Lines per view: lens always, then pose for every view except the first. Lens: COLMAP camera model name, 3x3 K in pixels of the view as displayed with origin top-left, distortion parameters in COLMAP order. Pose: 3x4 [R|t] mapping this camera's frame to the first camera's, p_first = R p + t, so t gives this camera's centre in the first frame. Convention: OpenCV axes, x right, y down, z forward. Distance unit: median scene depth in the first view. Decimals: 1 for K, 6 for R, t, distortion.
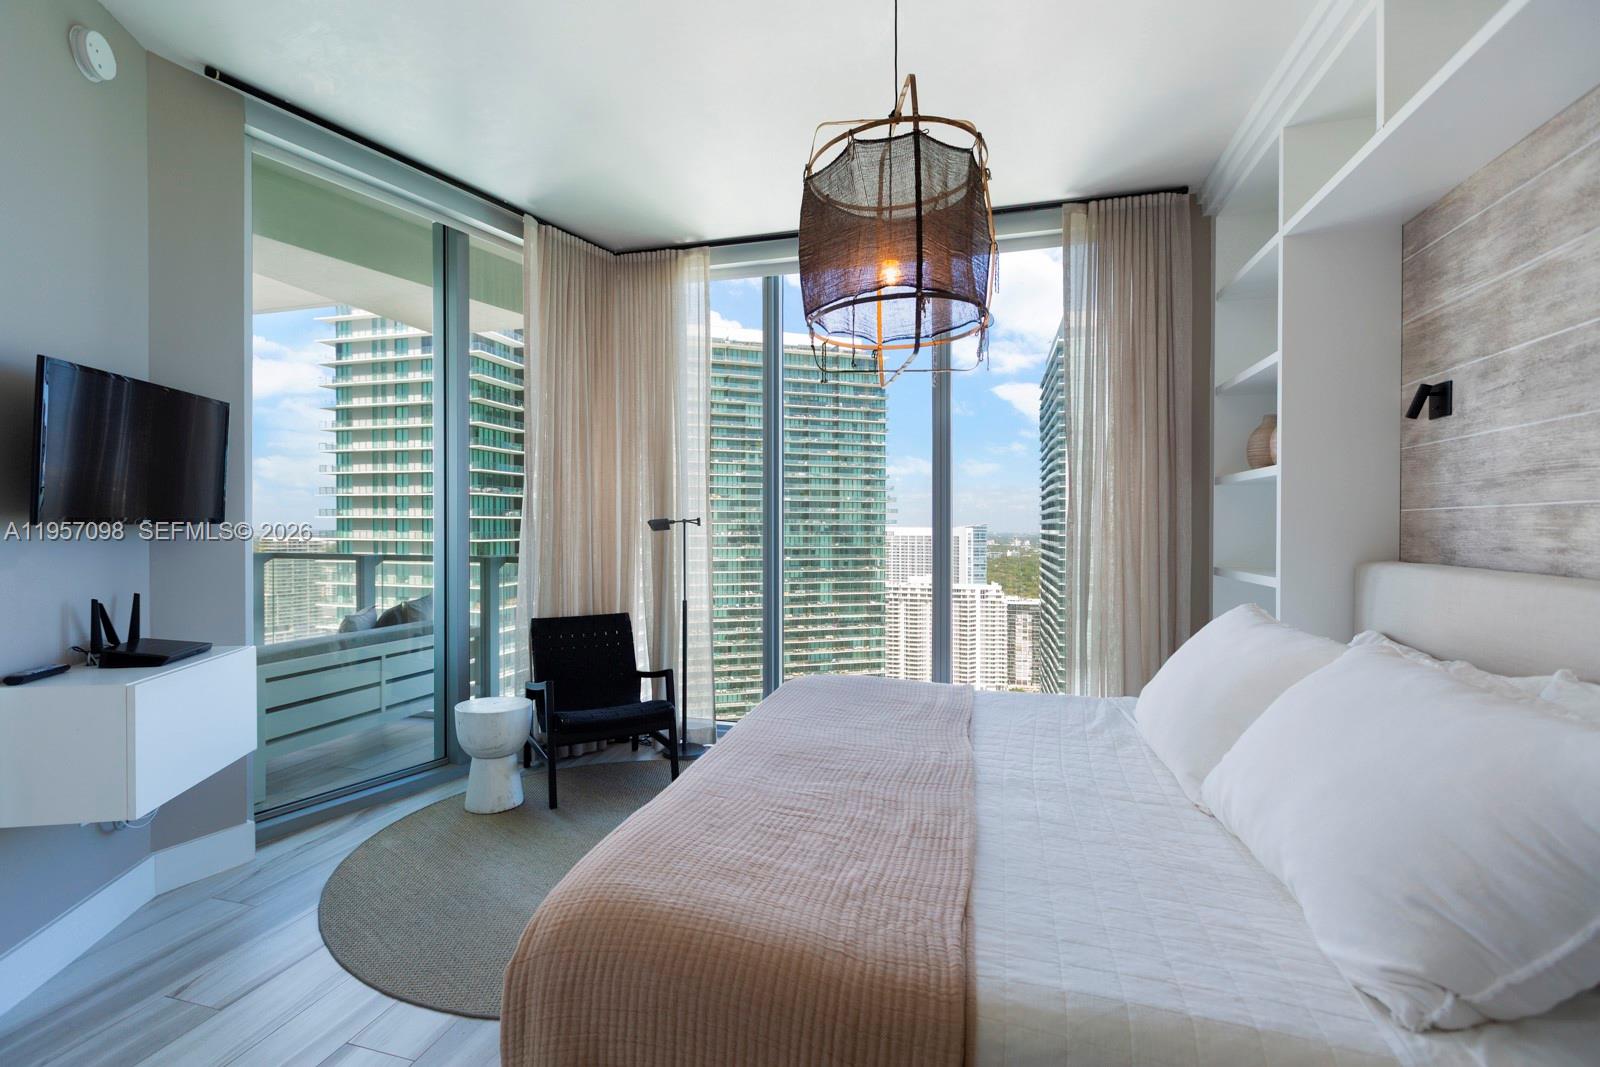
lens RADIAL K [[731.8, 0, 773.0], [0, 731.8, 530.7], [0, 0, 1]] dist [0.003464, -0.001583]
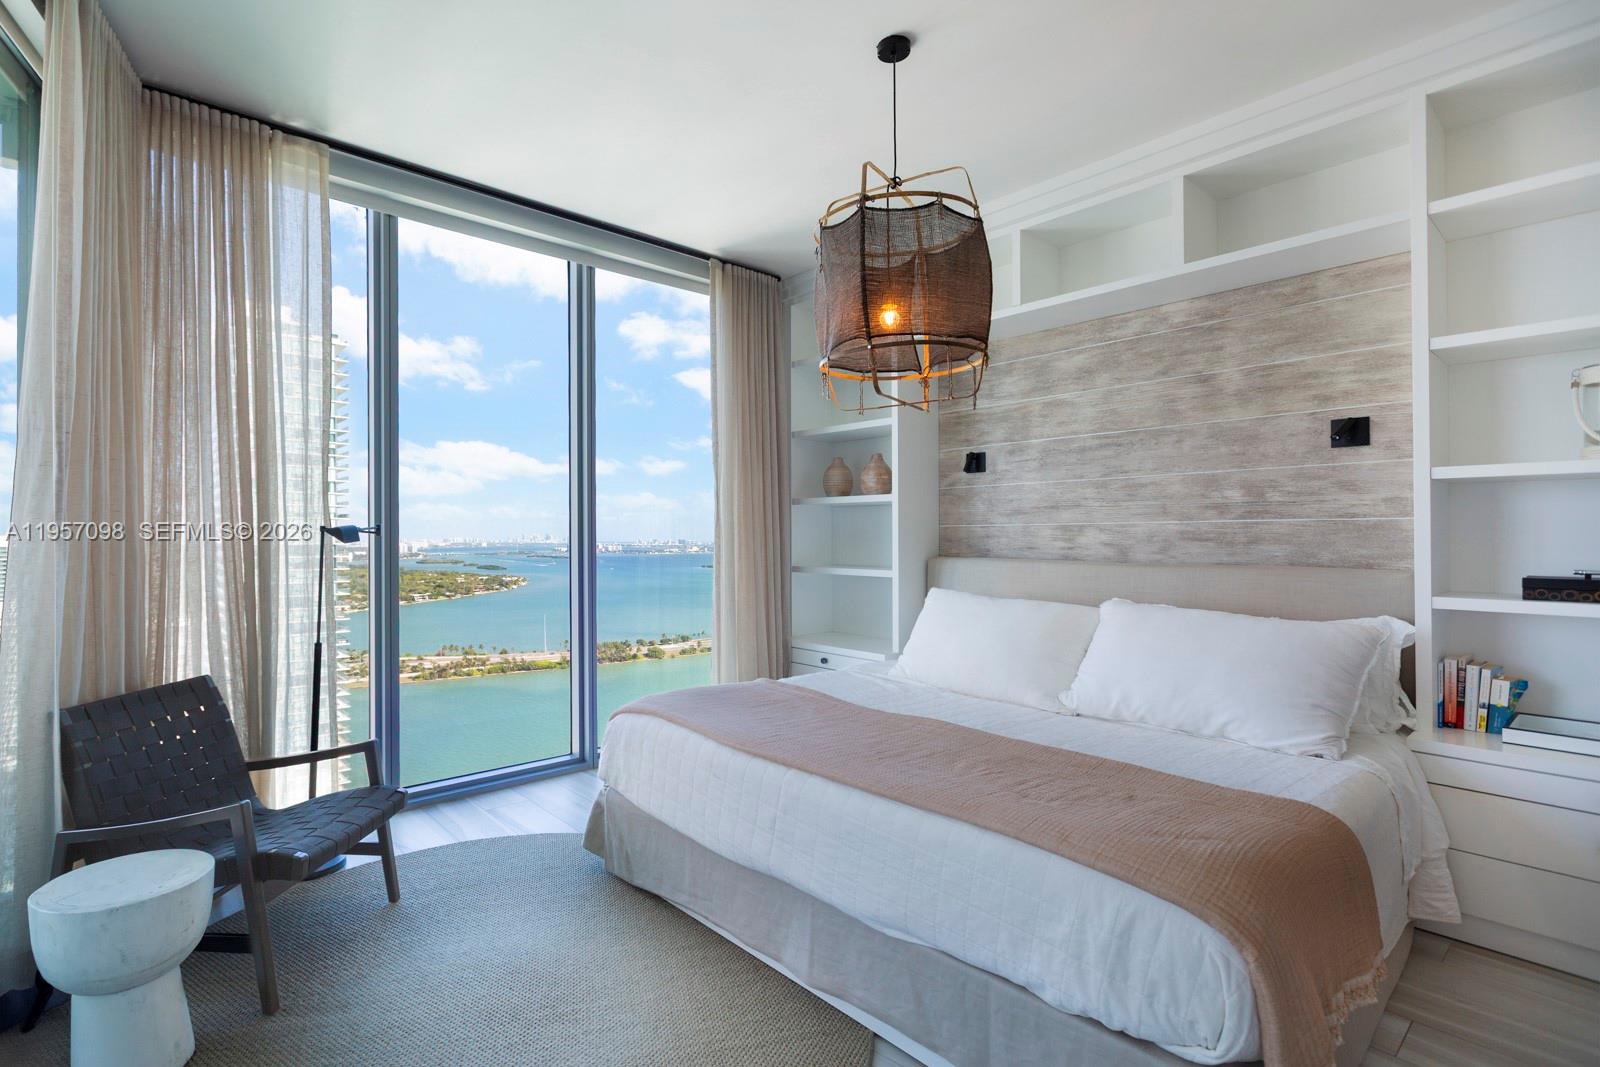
lens RADIAL K [[731.8, 0, 707.7], [0, 731.8, 530.2], [0, 0, 1]] dist [0.003464, -0.001583]
pose [[0.569804, 0.003458, 0.821774, -0.923545], [0.004753, 0.999961, -0.007503, -0.009216], [-0.821767, 0.008181, 0.569765, 0.573101]]
